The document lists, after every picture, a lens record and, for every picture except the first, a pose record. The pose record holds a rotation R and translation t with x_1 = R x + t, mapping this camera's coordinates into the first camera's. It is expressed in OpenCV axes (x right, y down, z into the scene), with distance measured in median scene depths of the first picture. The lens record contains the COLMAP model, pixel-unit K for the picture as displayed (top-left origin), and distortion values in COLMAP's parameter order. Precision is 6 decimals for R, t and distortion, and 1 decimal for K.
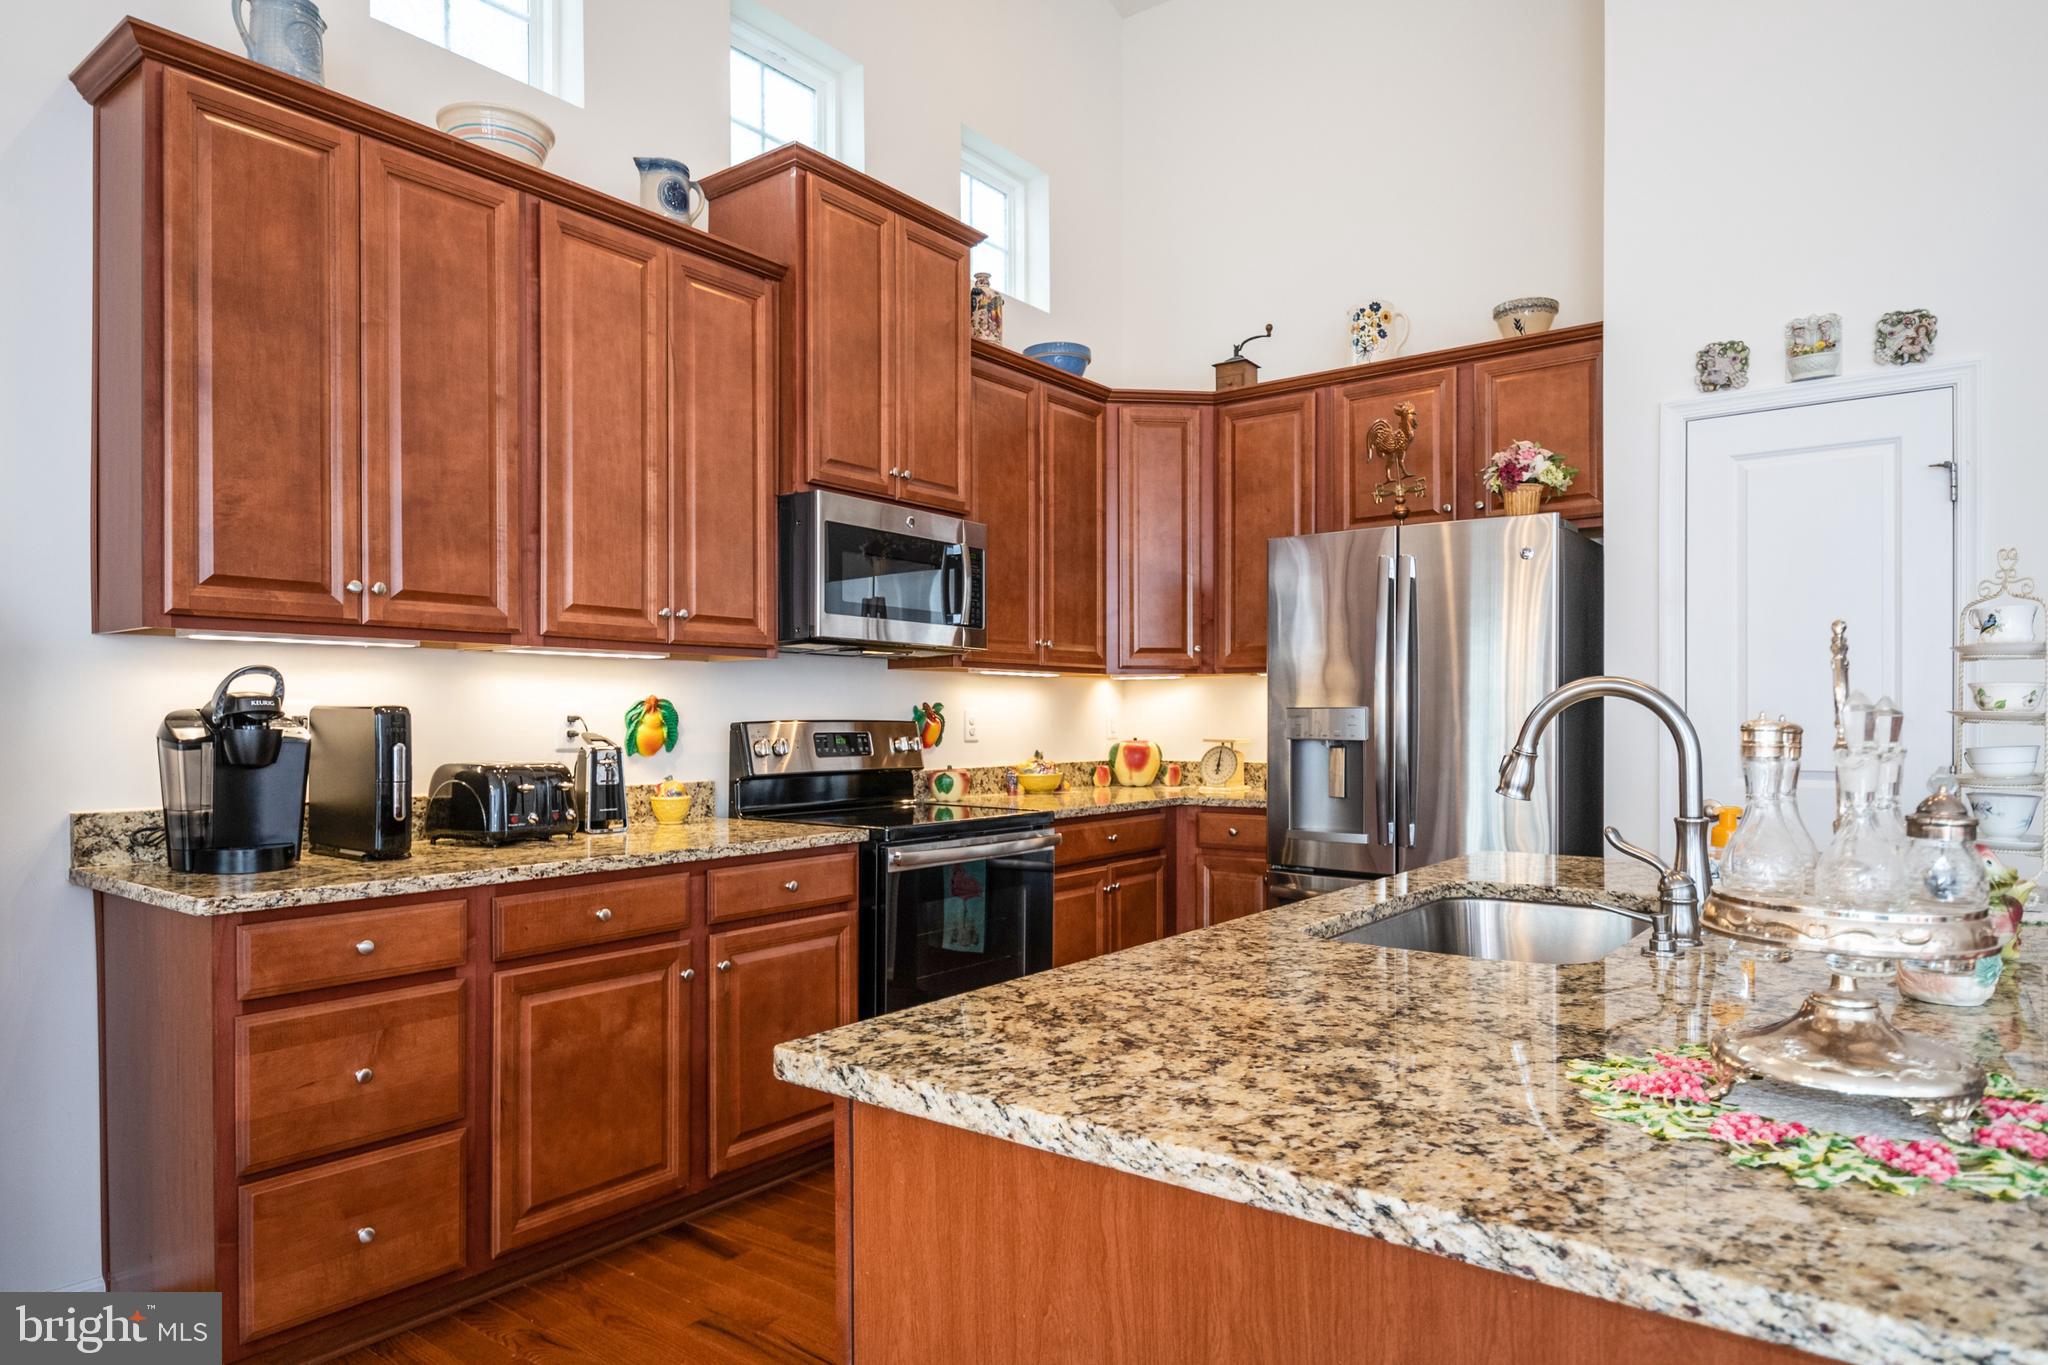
lens RADIAL K [[1226.1, 0, 989.8], [0, 1226.1, 721.6], [0, 0, 1]] dist [0.006317, -0.004776]
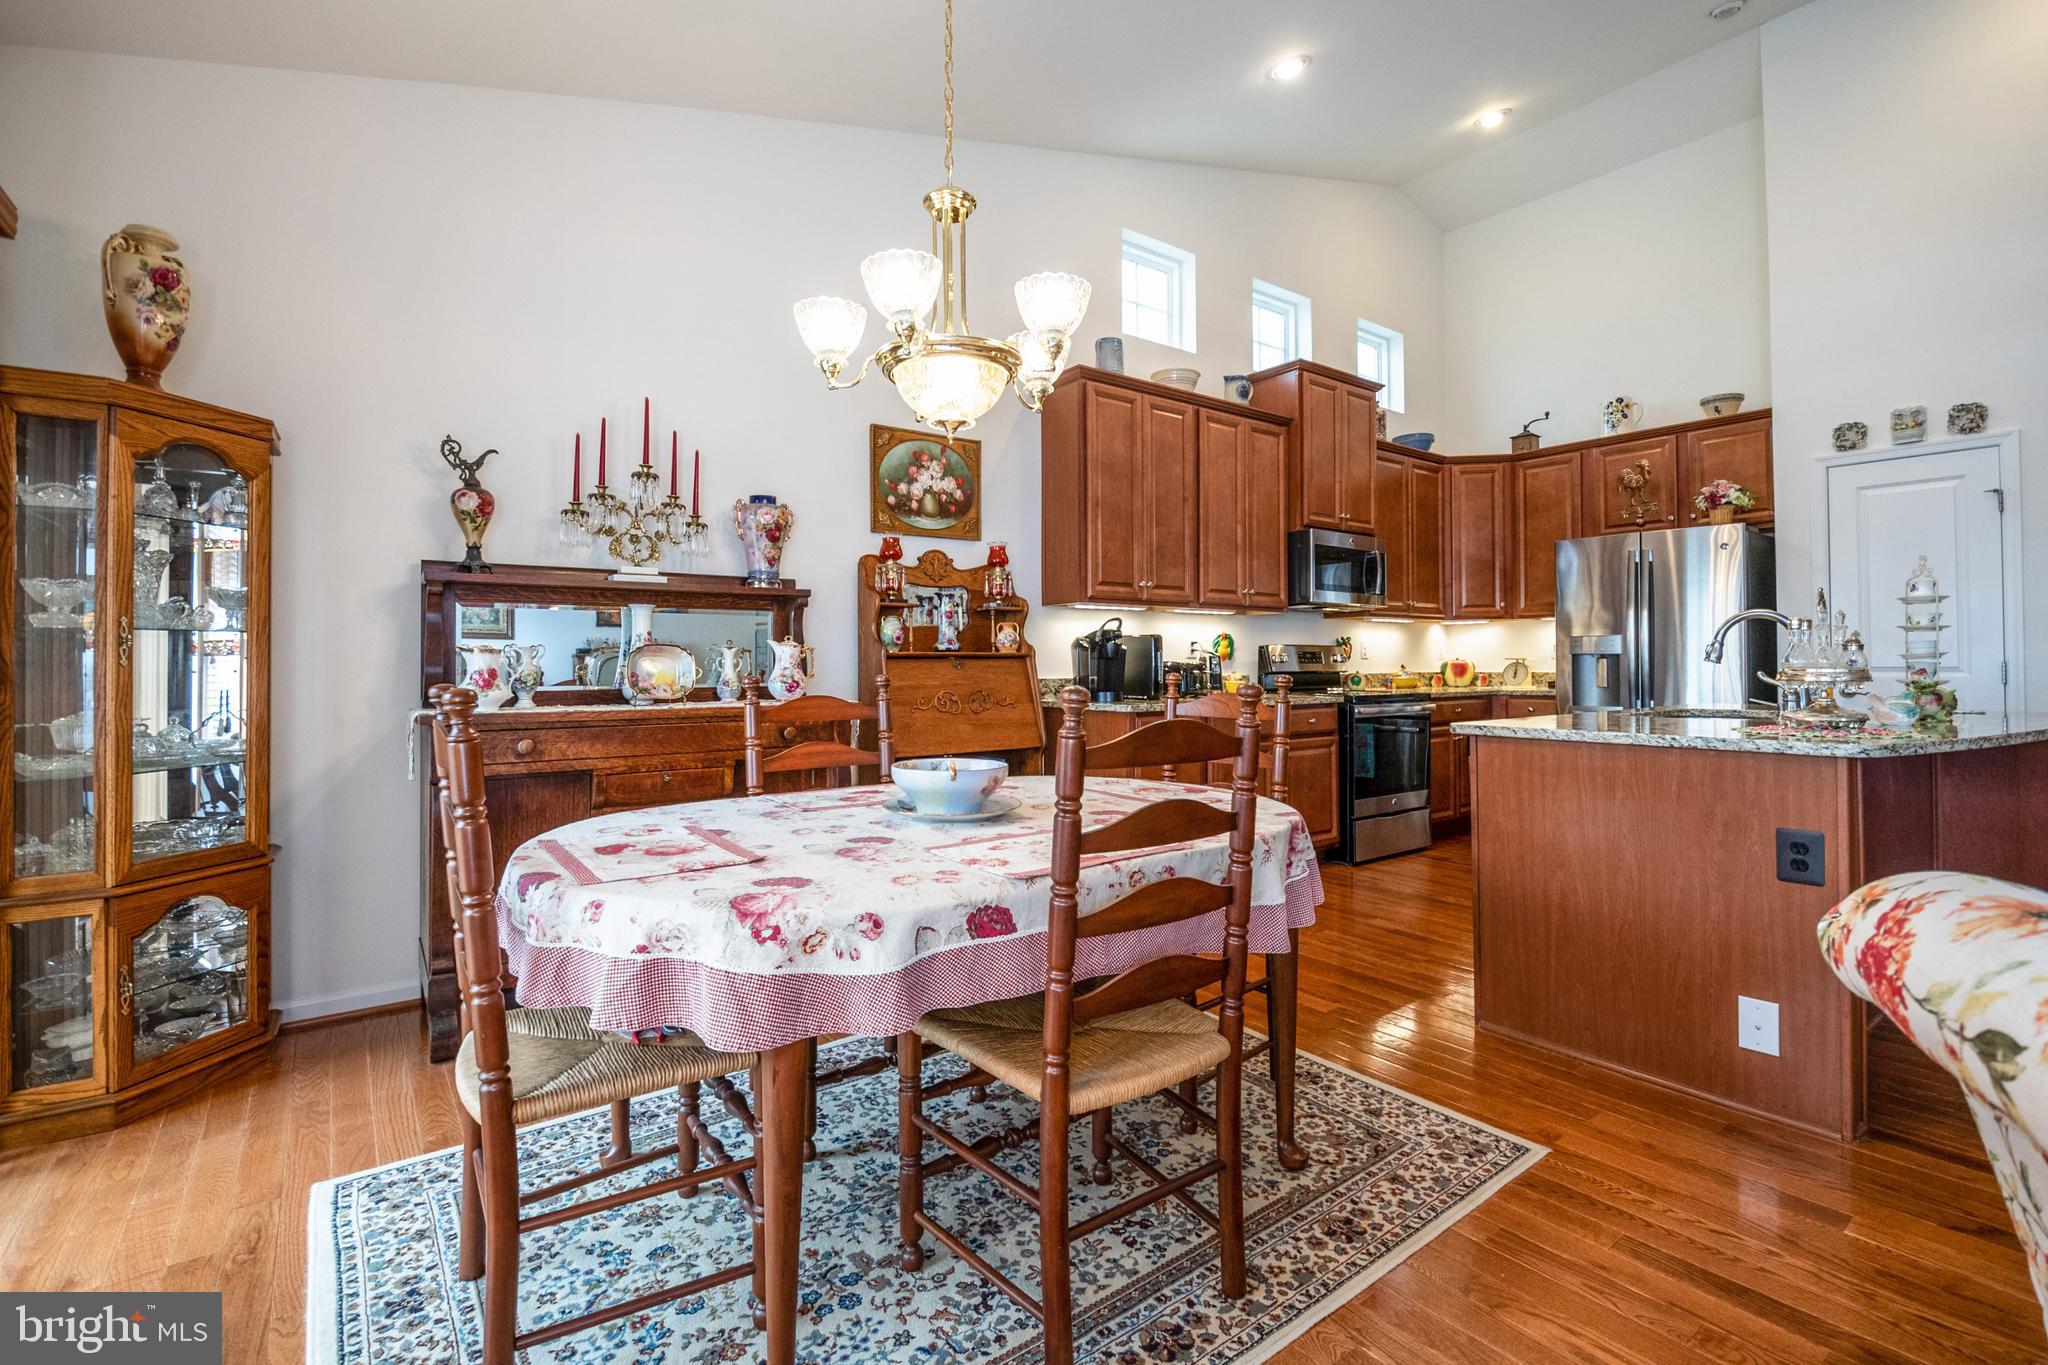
lens RADIAL K [[900.8, 0, 1004.3], [0, 900.8, 658.0], [0, 0, 1]] dist [0.002256, -0.009971]
pose [[0.962715, -0.005259, -0.270466, -0.224307], [0.002236, 0.999932, -0.011484, 0.038850], [0.270508, 0.010451, 0.962661, -0.556045]]
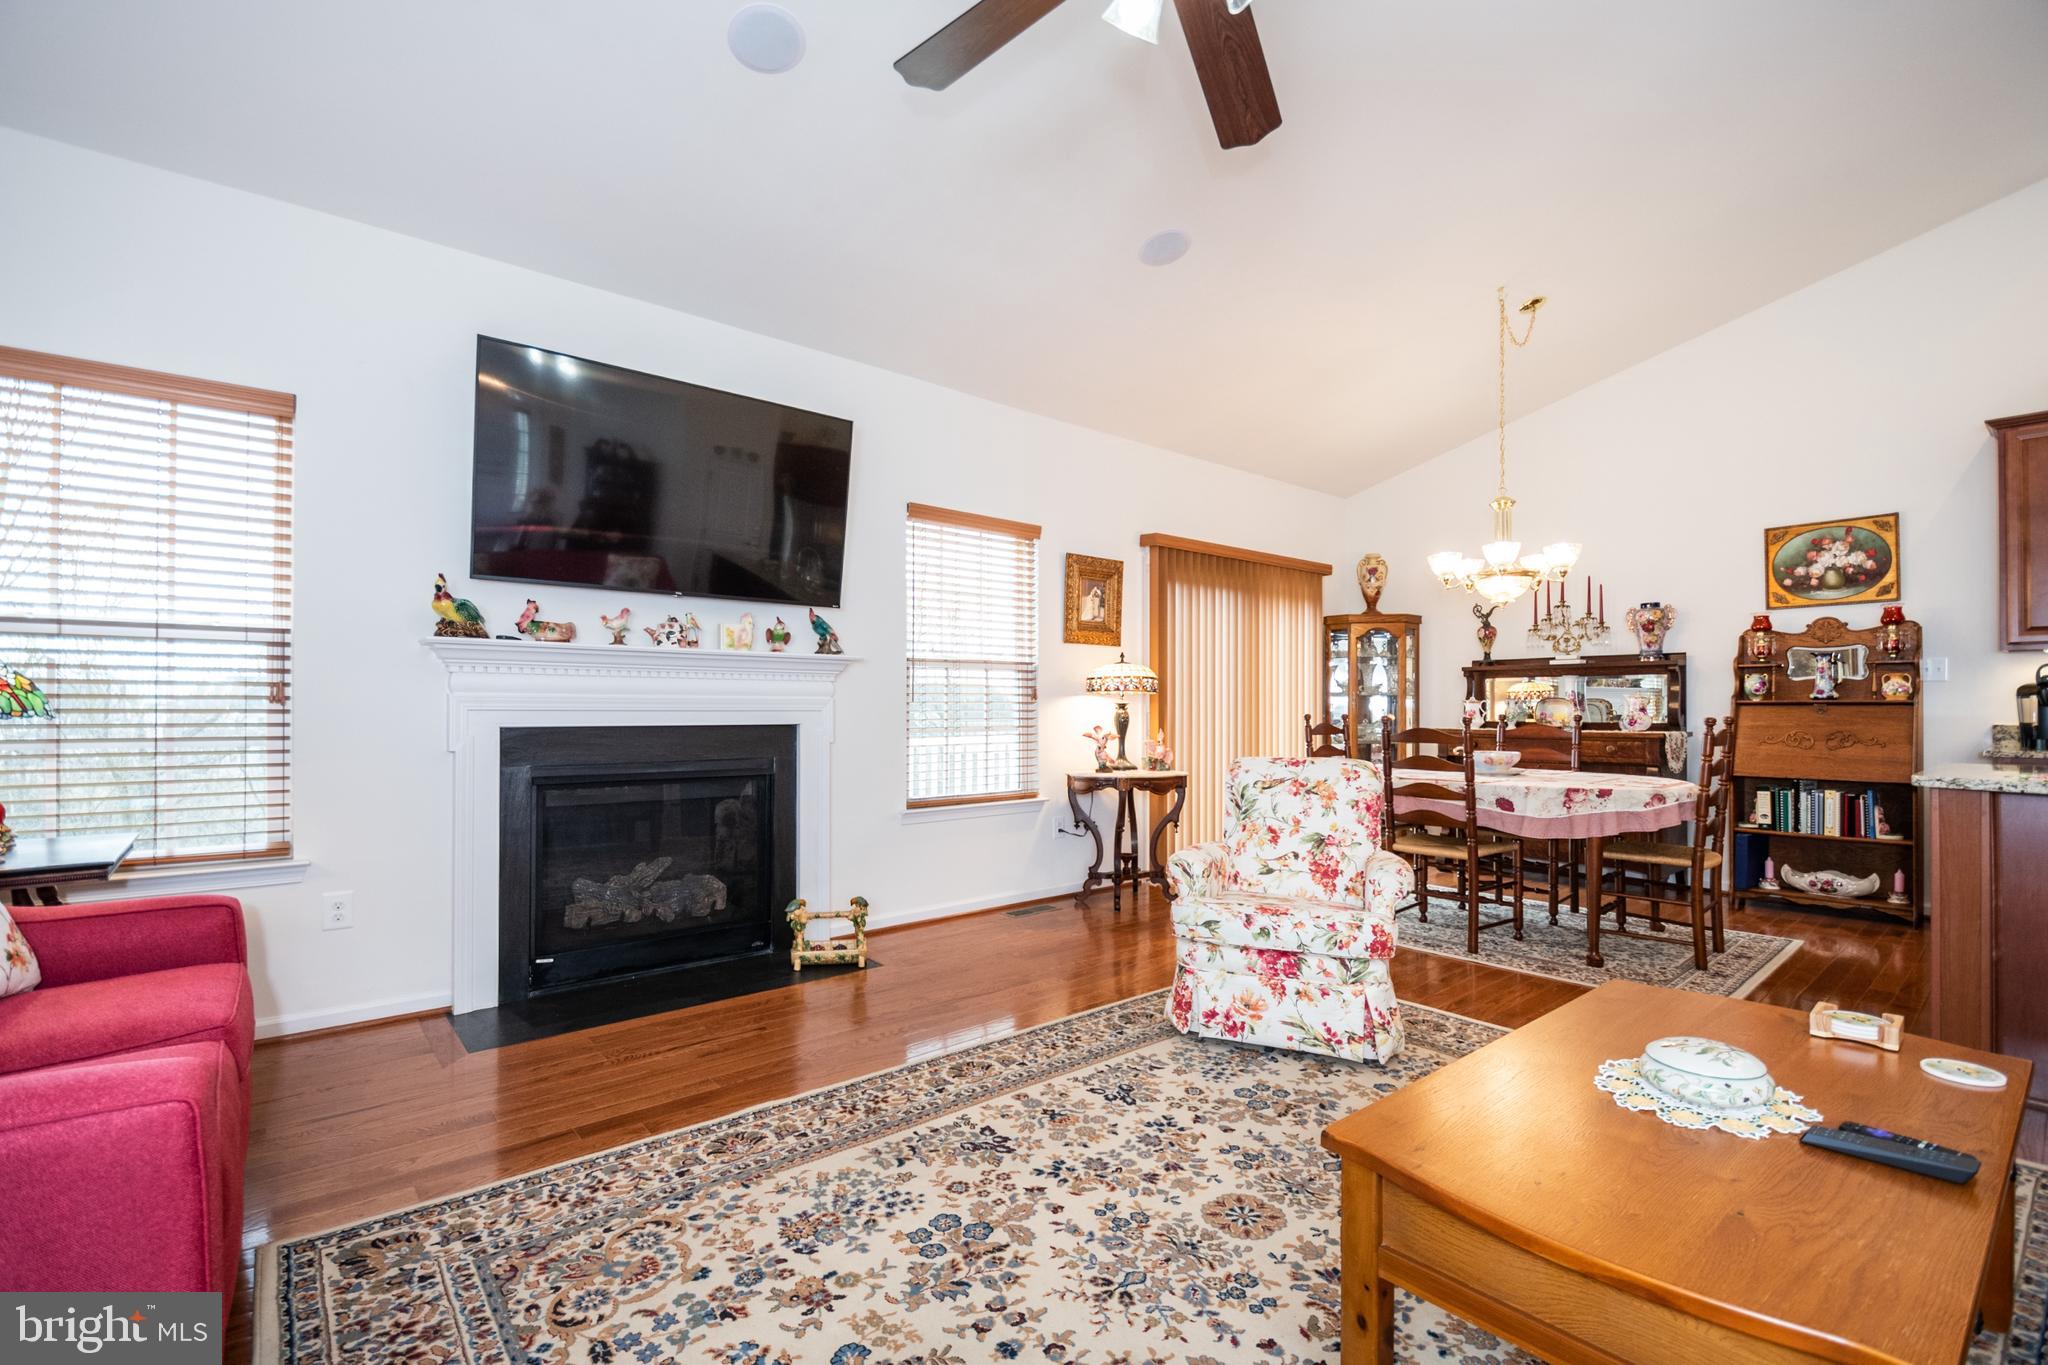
lens RADIAL K [[900.8, 0, 1020.7], [0, 900.8, 700.5], [0, 0, 1]] dist [0.002256, -0.009971]
pose [[-0.207564, -0.006551, -0.978200, 1.044116], [-0.006135, 0.999967, -0.005395, 0.034824], [0.978202, 0.004881, -0.207597, -0.421877]]
